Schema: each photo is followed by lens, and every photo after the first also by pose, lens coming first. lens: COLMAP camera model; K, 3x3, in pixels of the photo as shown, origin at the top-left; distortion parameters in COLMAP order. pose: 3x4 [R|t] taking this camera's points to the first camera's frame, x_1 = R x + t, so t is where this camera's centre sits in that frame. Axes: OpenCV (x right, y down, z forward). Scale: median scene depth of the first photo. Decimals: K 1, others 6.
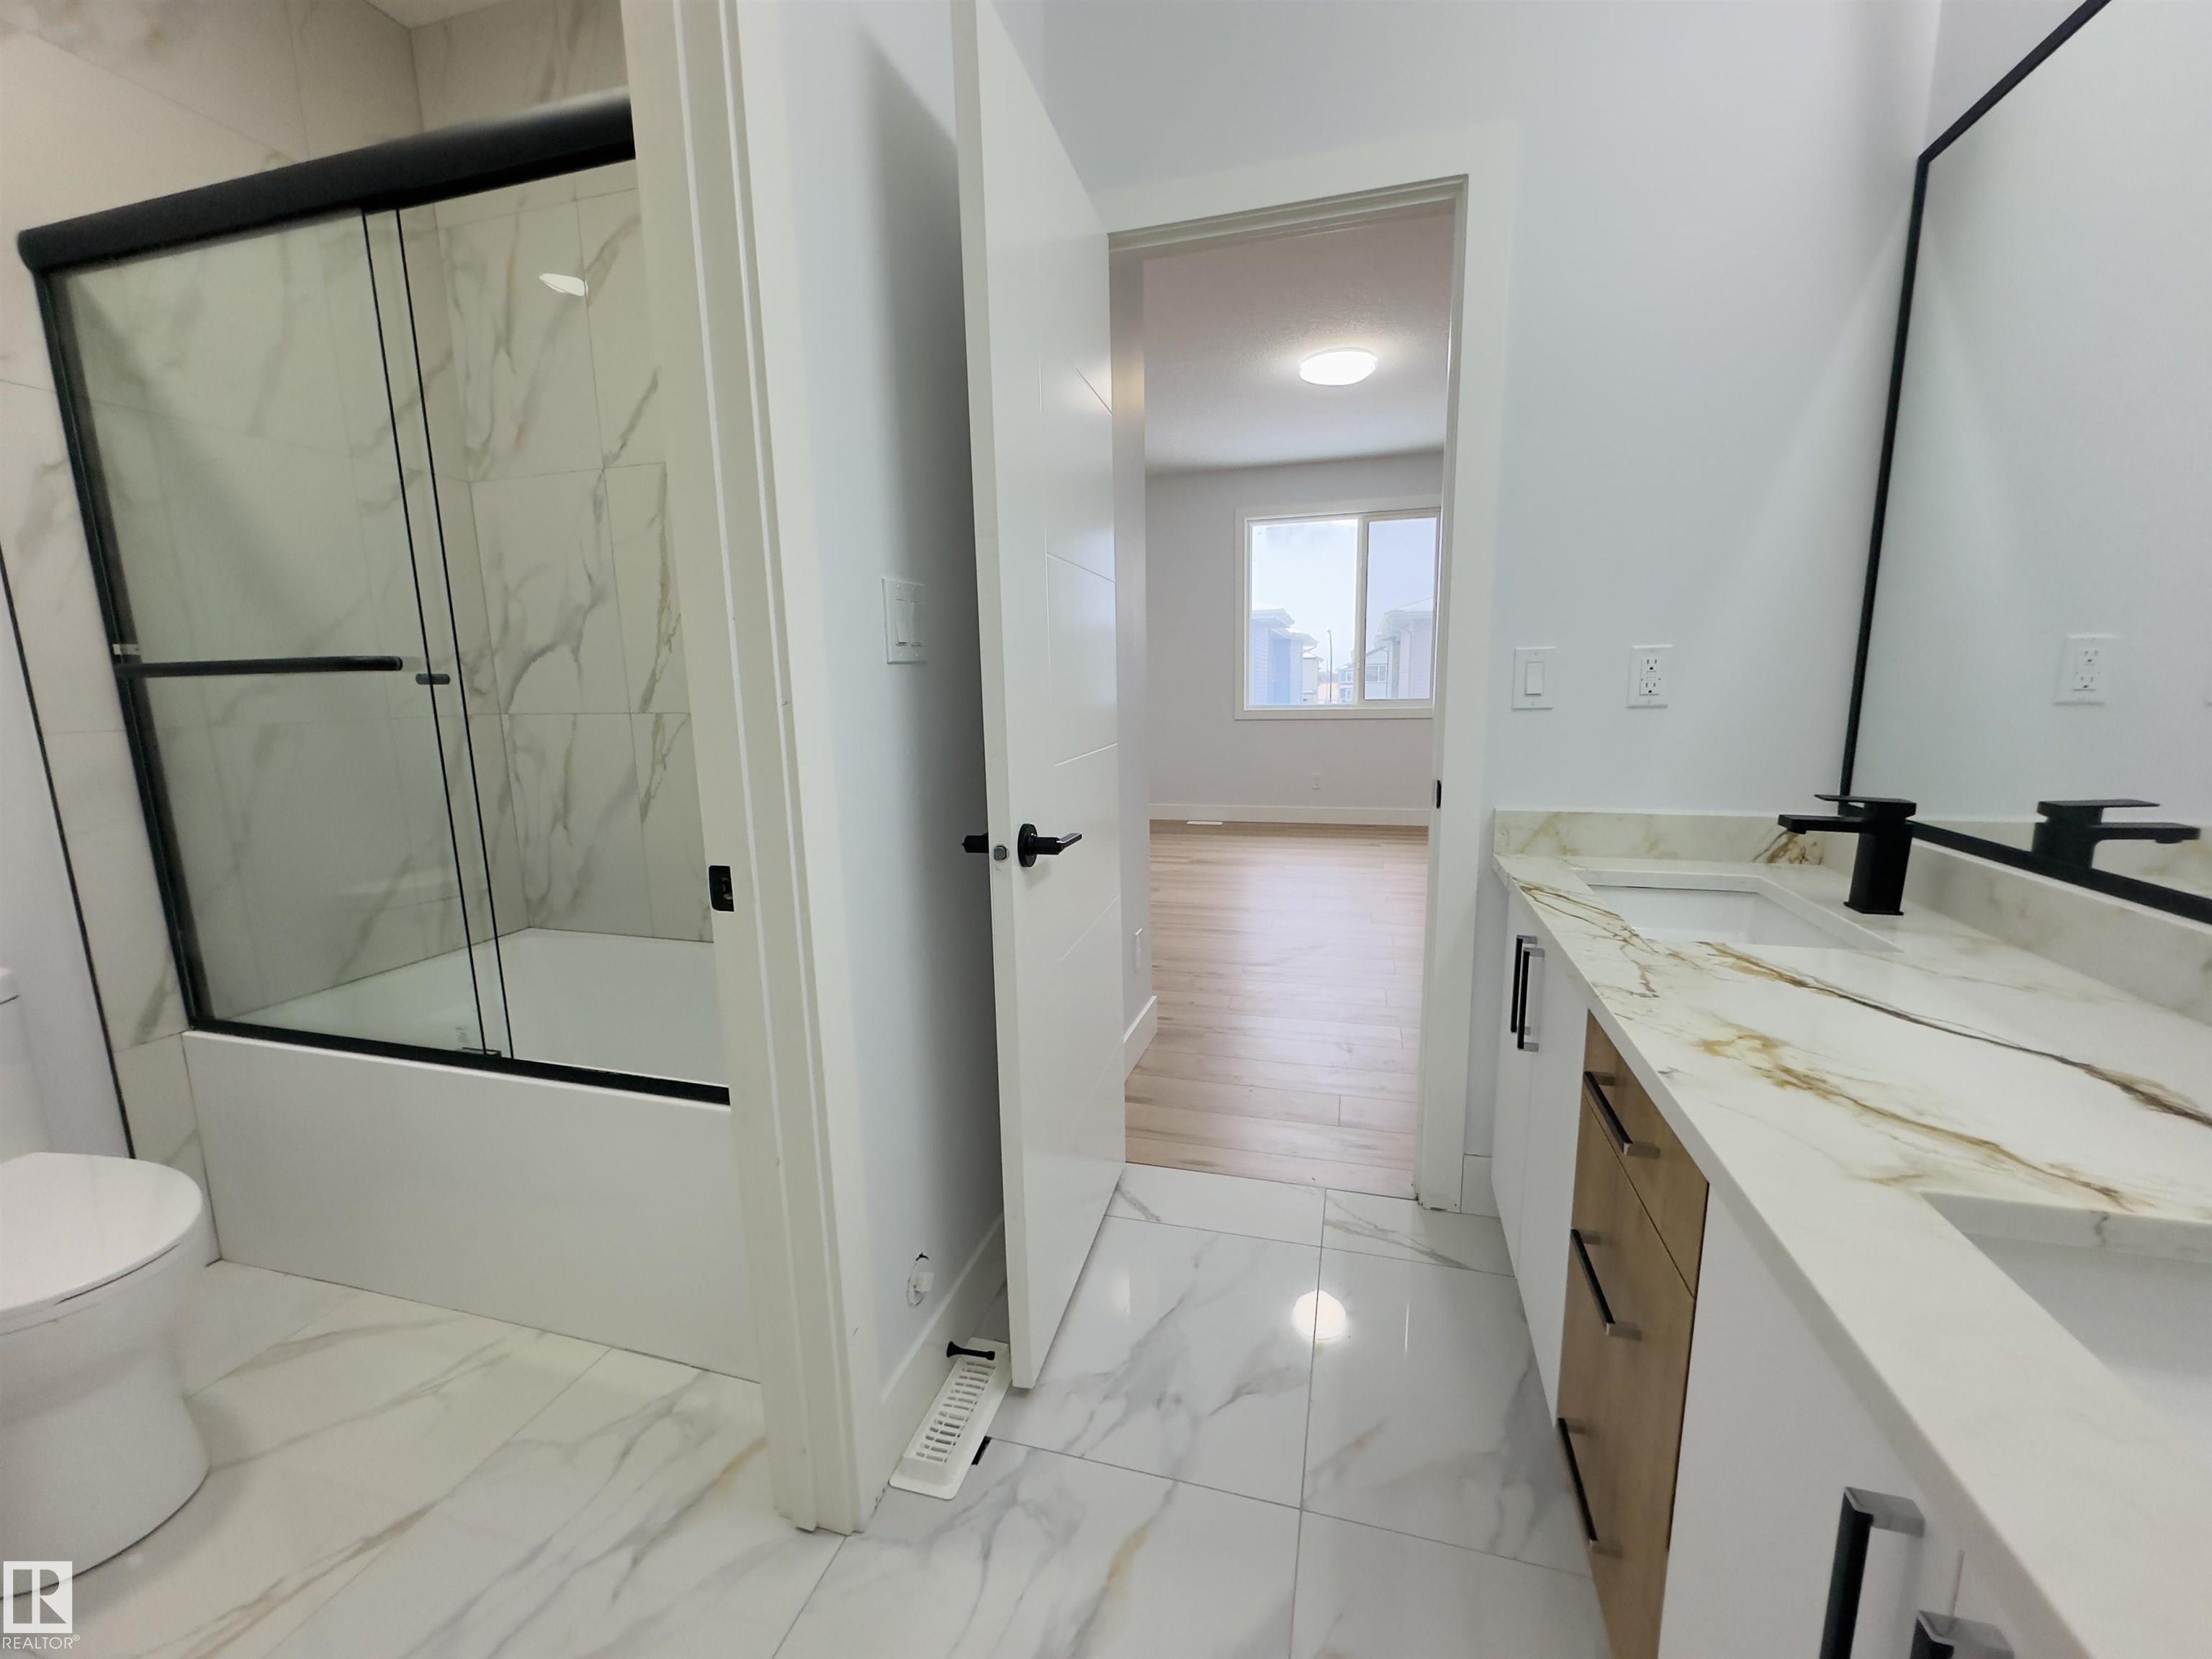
lens RADIAL K [[879.8, 0, 1106.0], [0, 879.8, 829.5], [0, 0, 1]] dist [-0.002961, 0.000130]
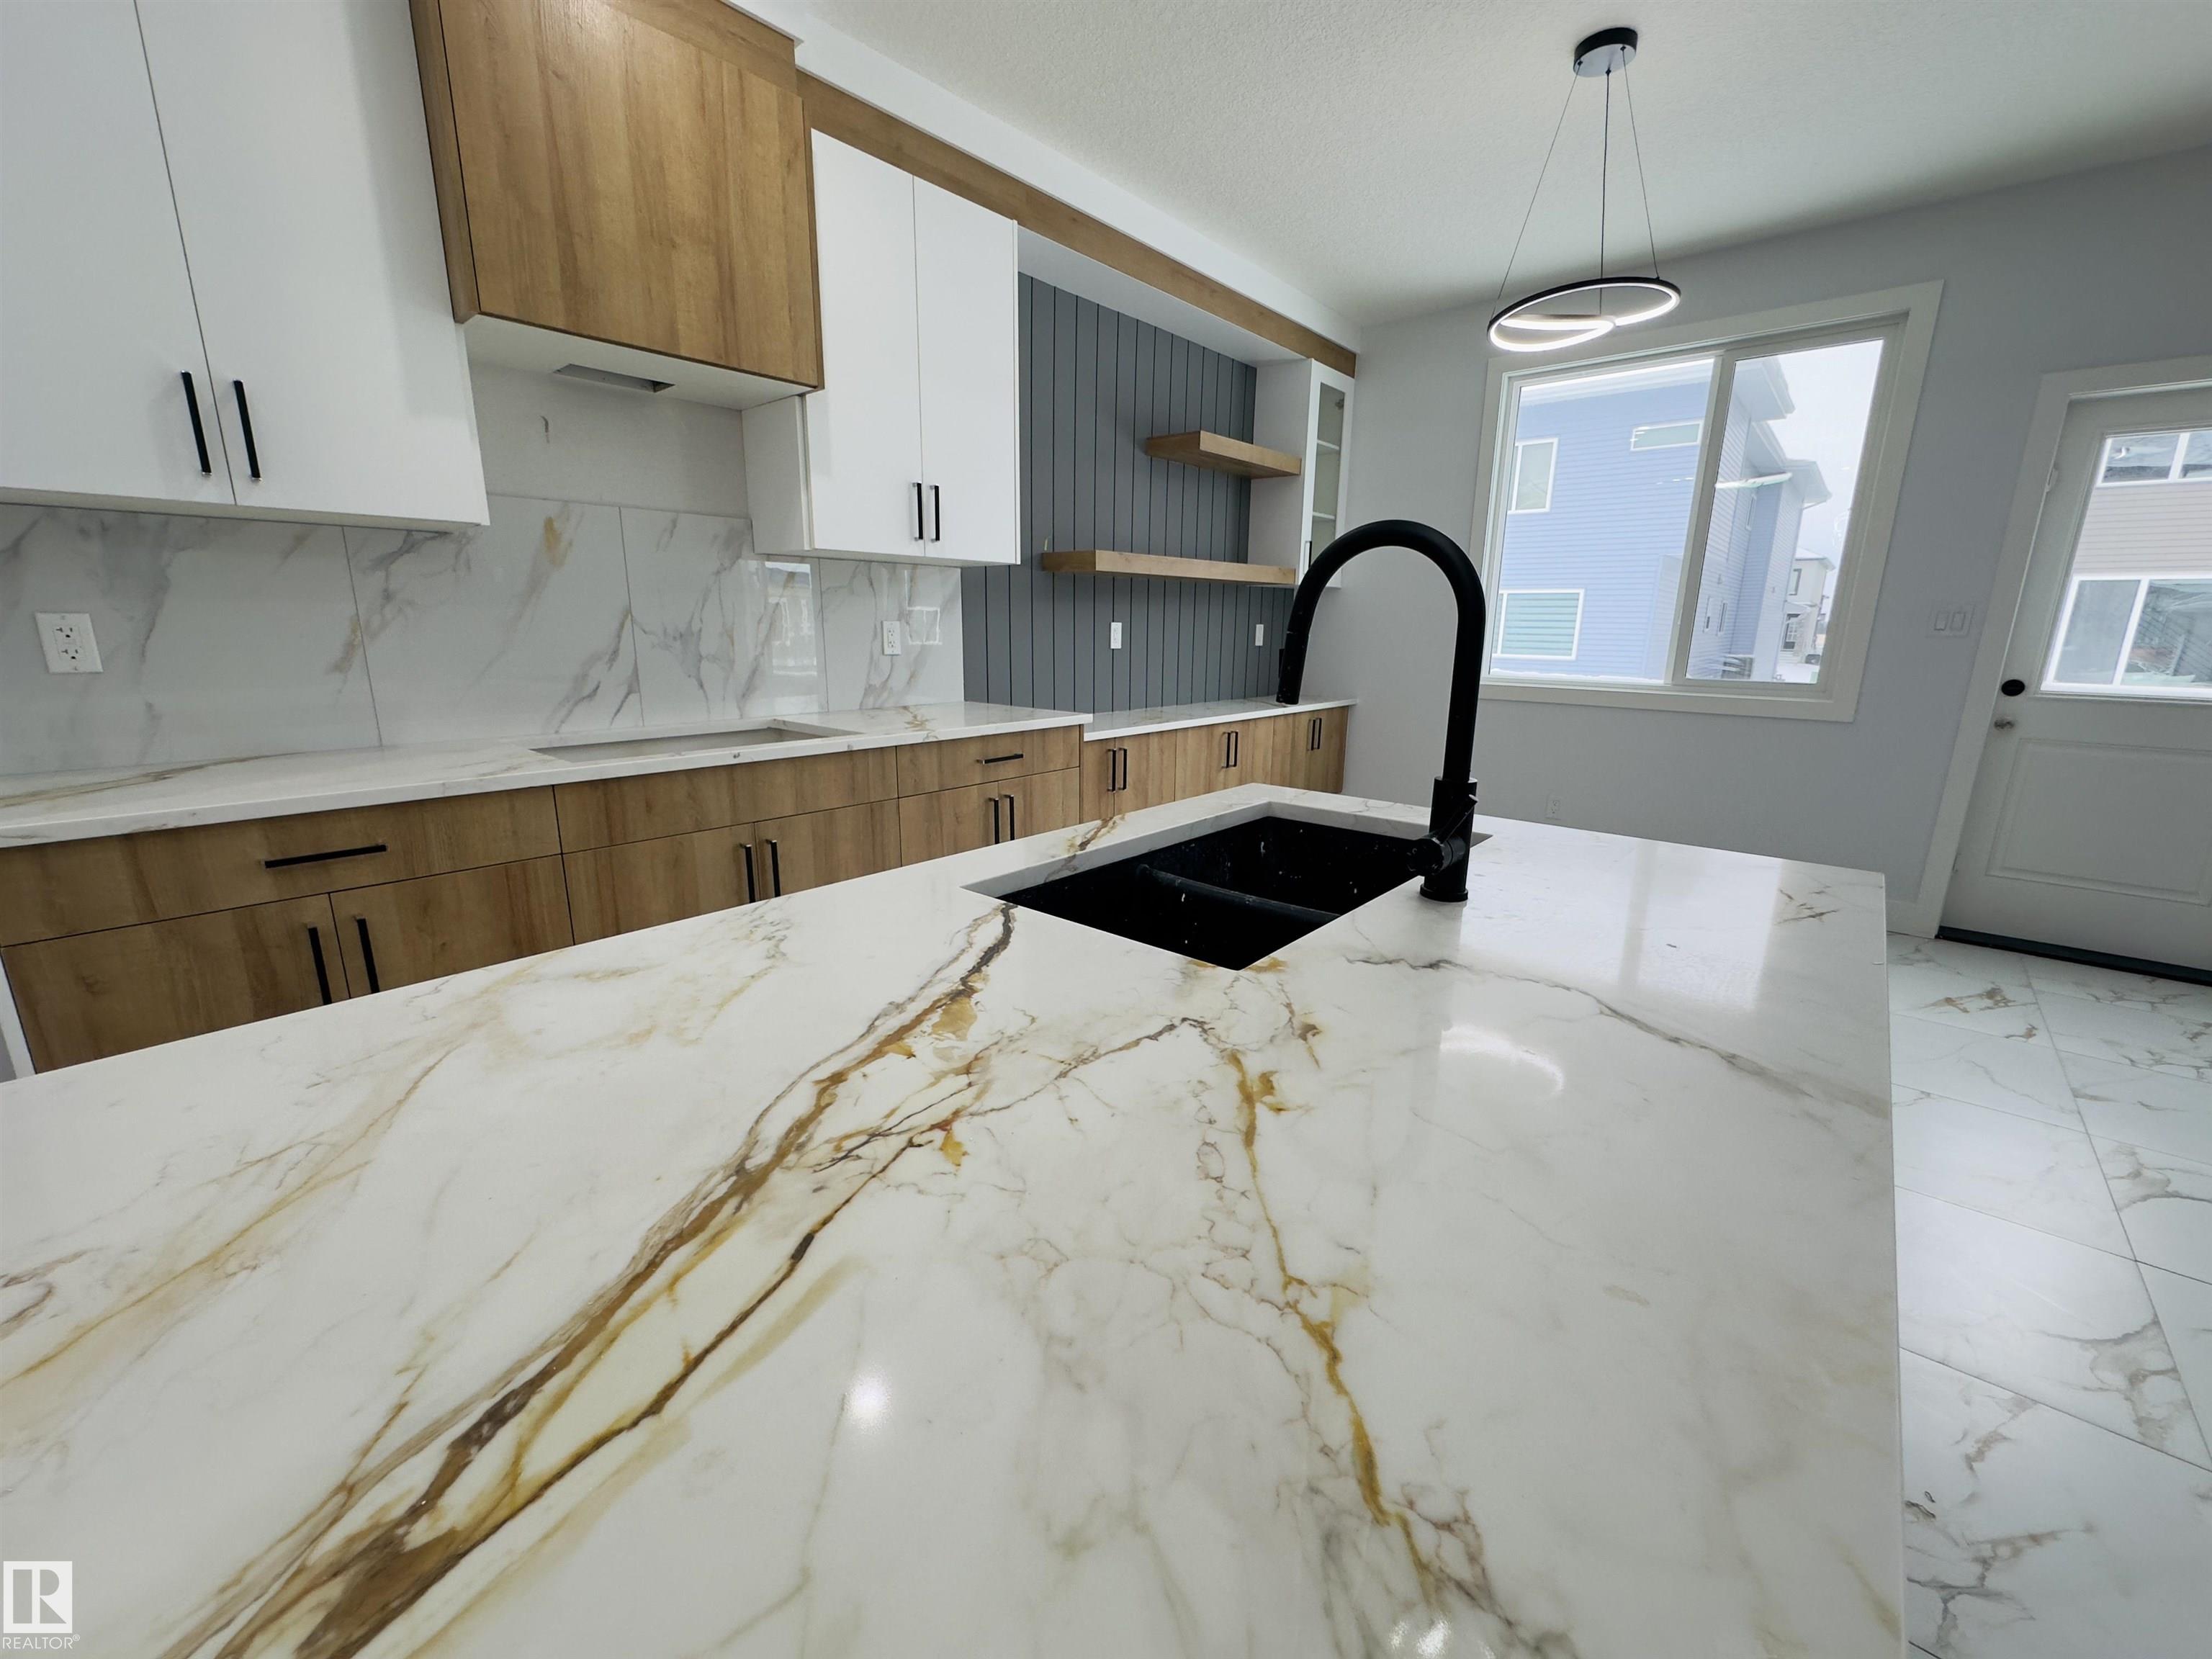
lens RADIAL K [[879.8, 0, 1106.0], [0, 879.8, 829.5], [0, 0, 1]] dist [-0.002961, 0.000130]
pose [[-0.906476, -0.090583, 0.412427, 0.412898], [0.076343, 0.925466, 0.371060, -0.219004], [-0.415299, 0.367843, -0.831997, 1.574104]]
